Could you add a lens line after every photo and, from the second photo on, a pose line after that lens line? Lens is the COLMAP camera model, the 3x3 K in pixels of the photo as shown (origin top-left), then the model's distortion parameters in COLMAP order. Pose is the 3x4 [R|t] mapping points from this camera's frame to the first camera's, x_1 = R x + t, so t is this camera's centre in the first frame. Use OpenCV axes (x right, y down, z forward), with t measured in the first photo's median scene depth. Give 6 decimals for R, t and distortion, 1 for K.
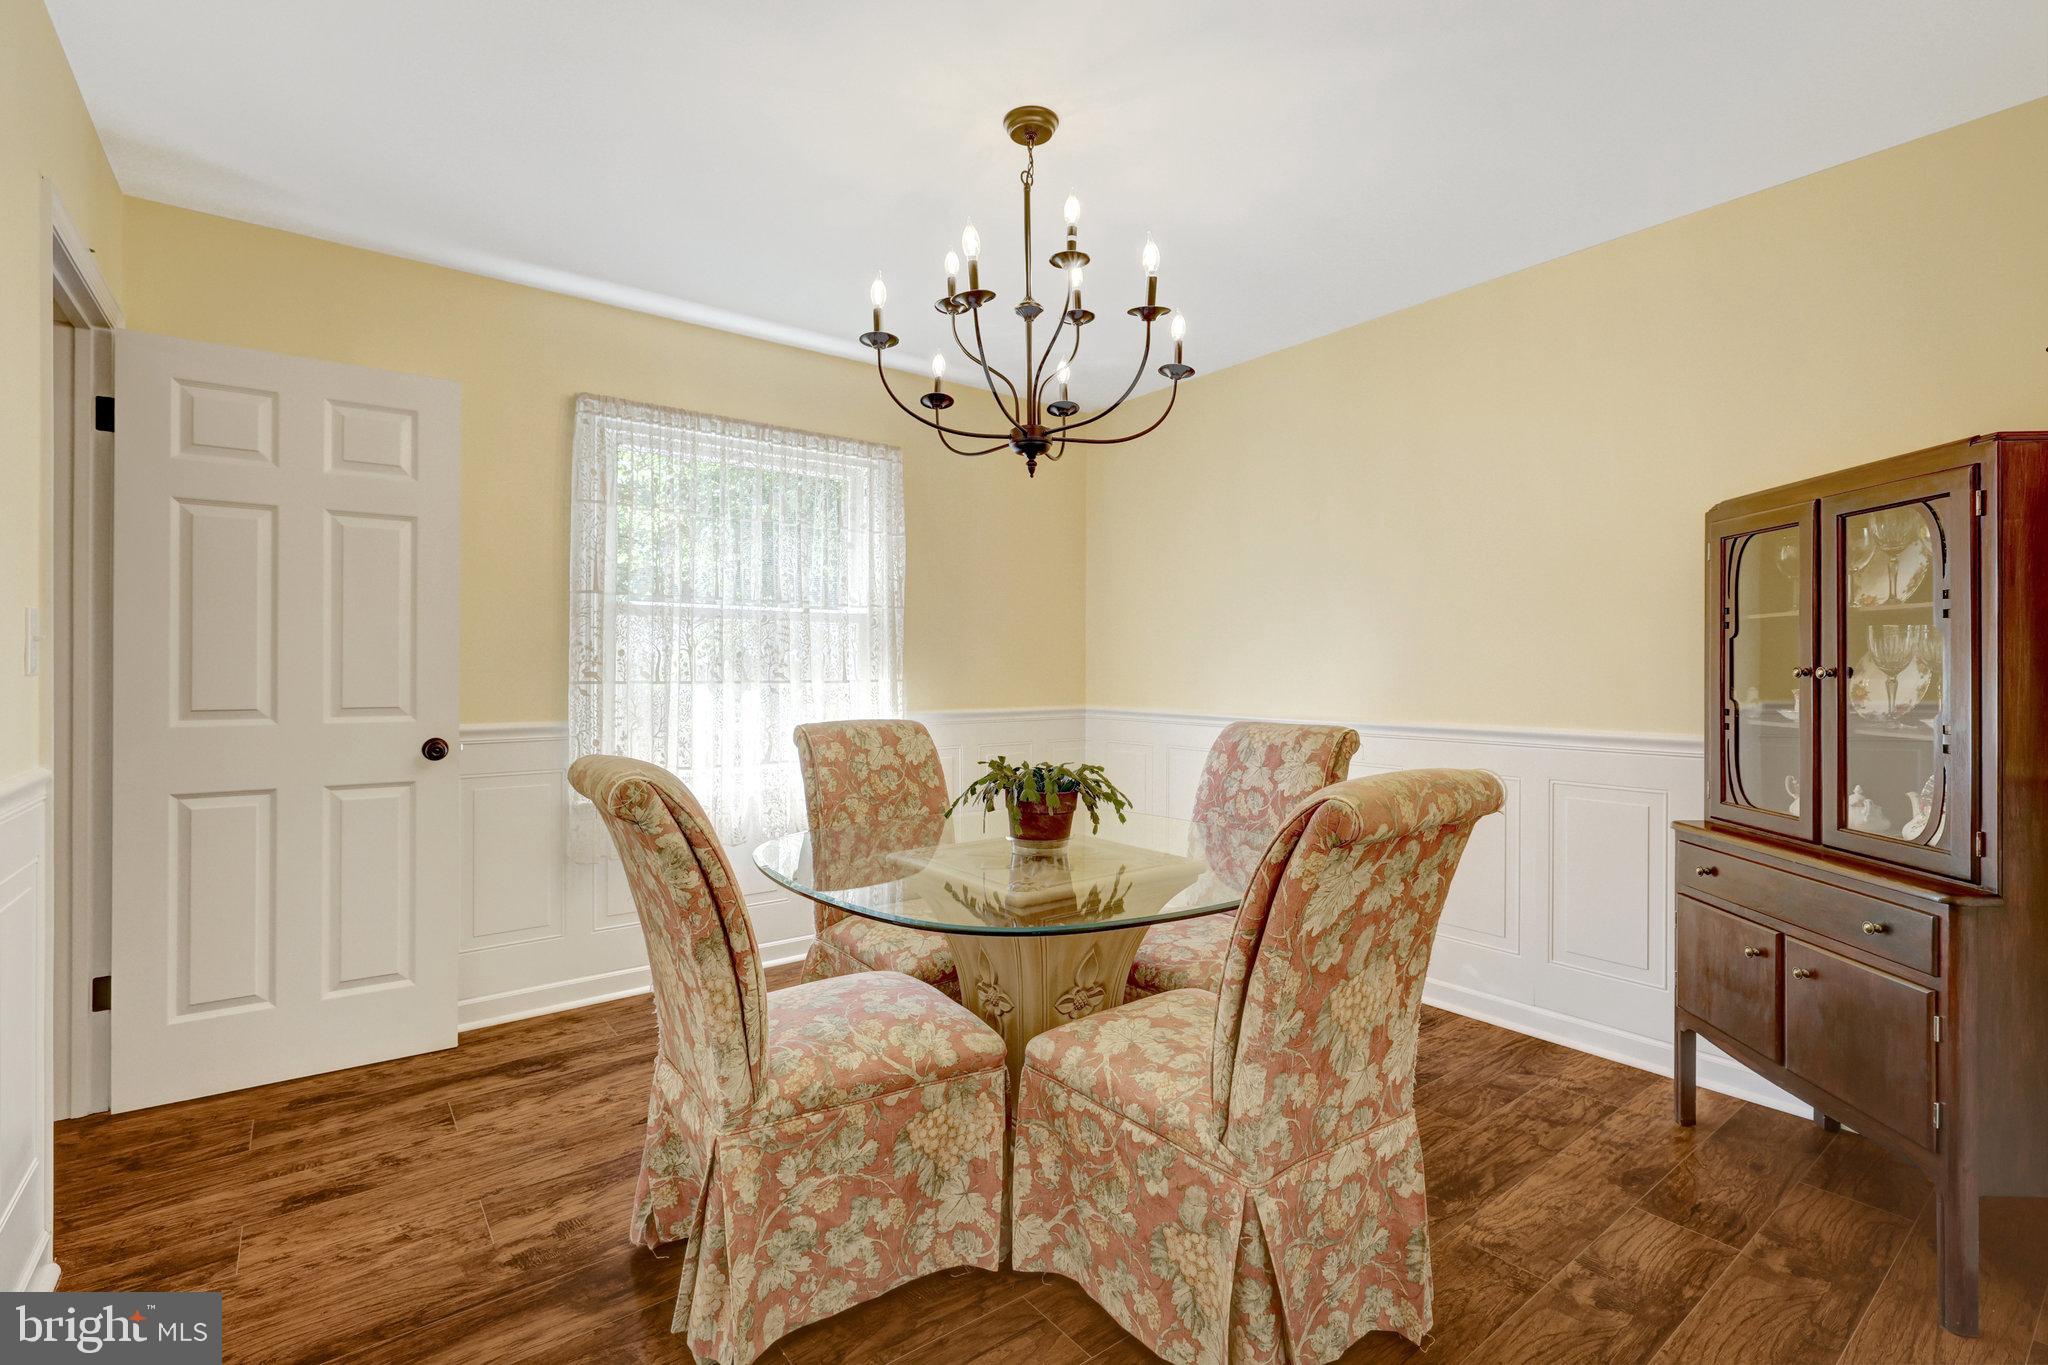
lens RADIAL K [[913.9, 0, 1024.4], [0, 913.9, 681.0], [0, 0, 1]] dist [-0.003217, -0.000366]
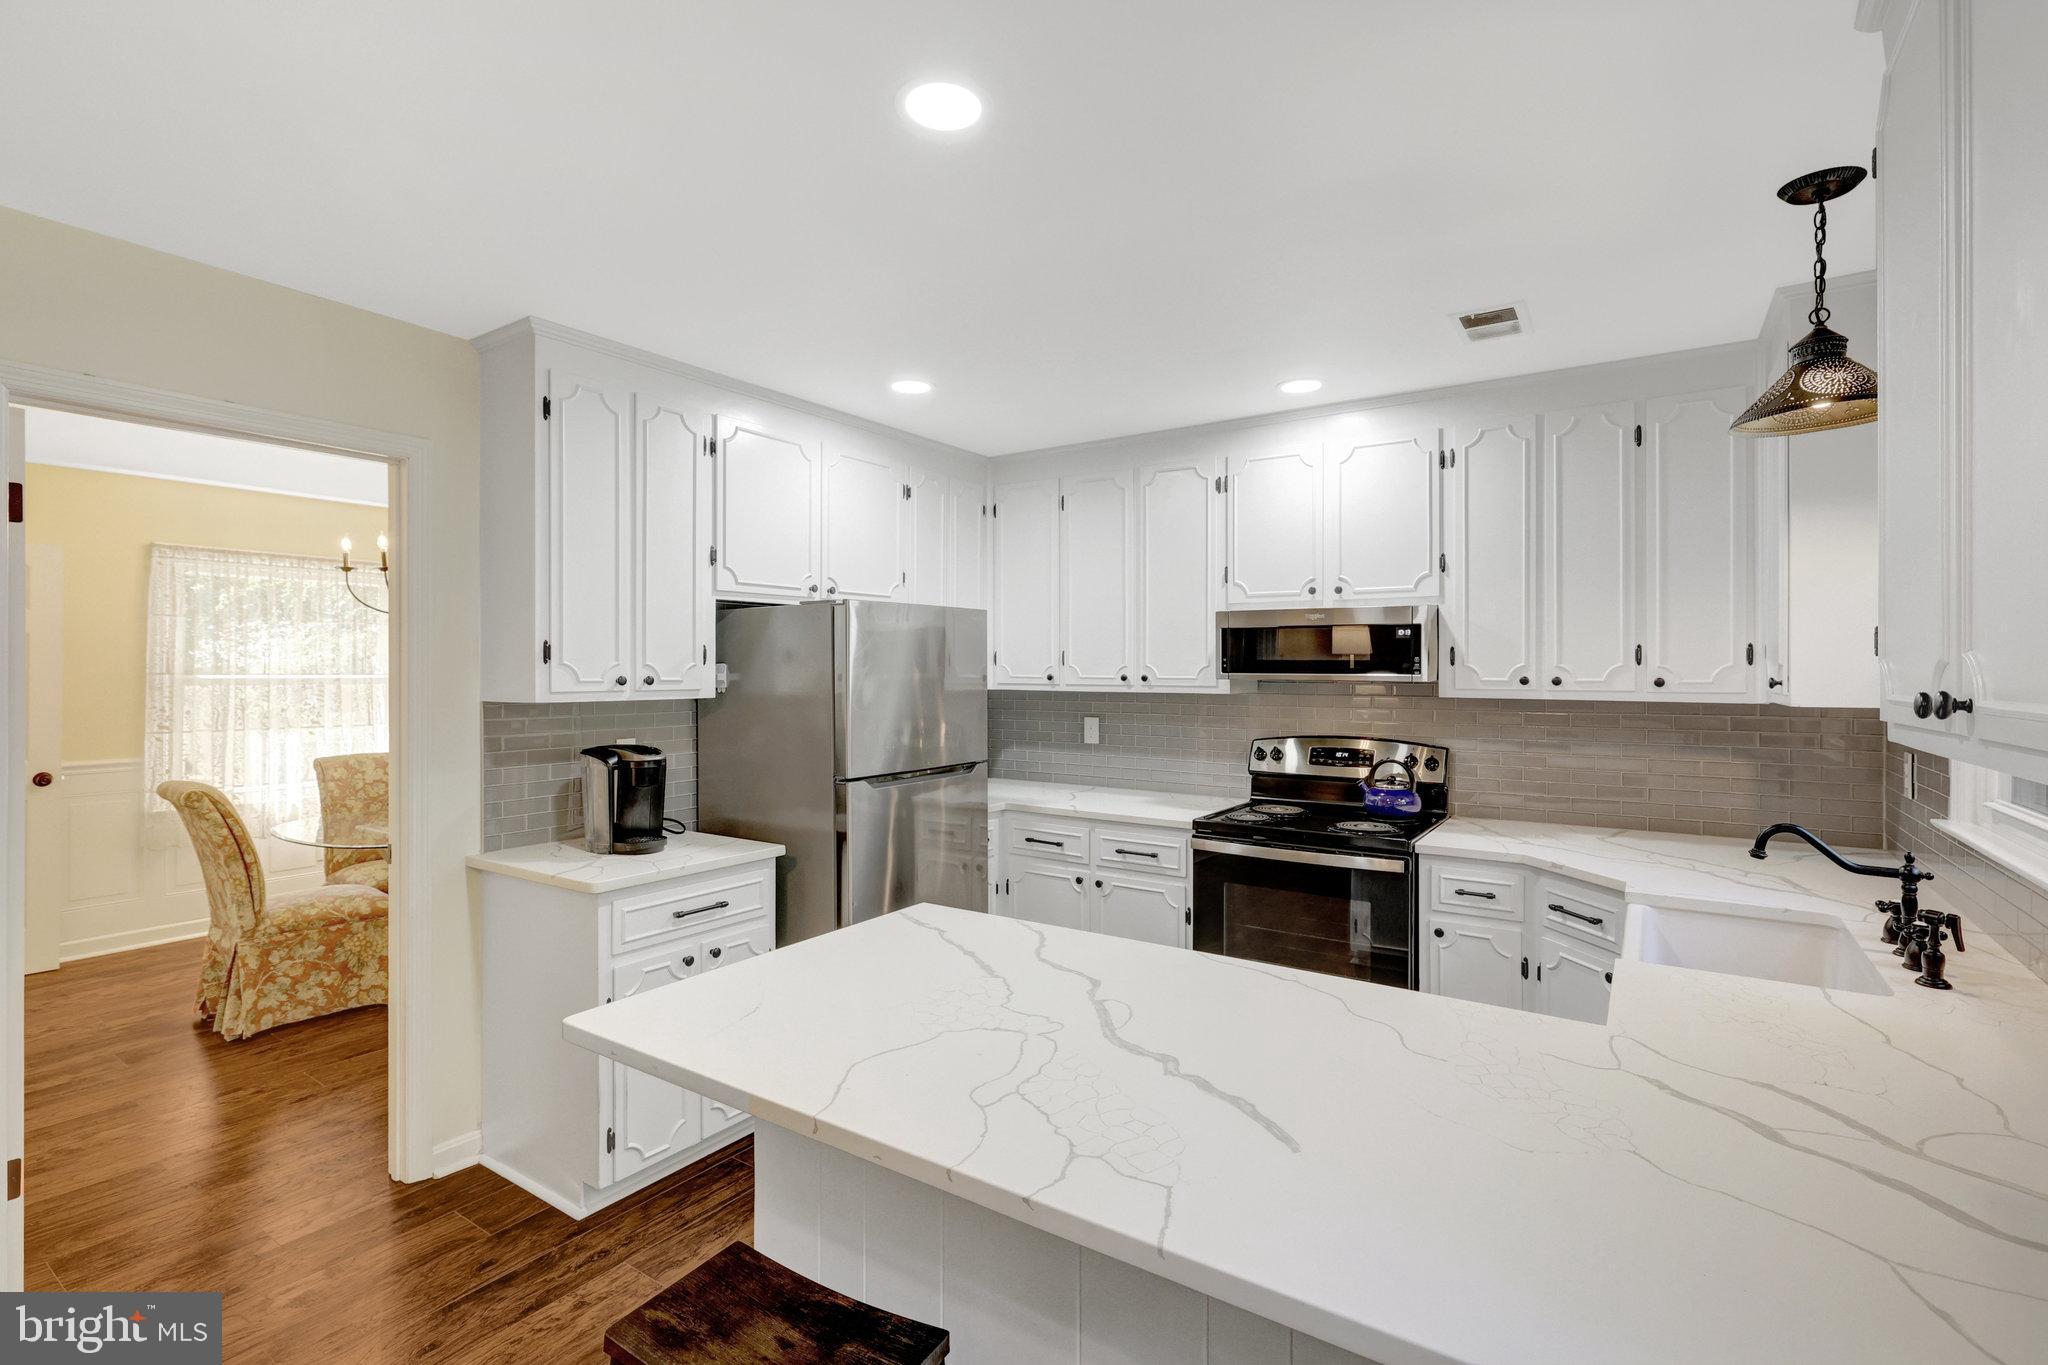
lens RADIAL K [[925.6, 0, 1019.9], [0, 925.6, 674.3], [0, 0, 1]] dist [-0.002635, 0.000100]
pose [[0.949989, 0.000062, 0.312282, 0.727895], [0.002351, 0.999970, -0.007350, -0.144956], [-0.312273, 0.007717, 0.949961, -1.649488]]
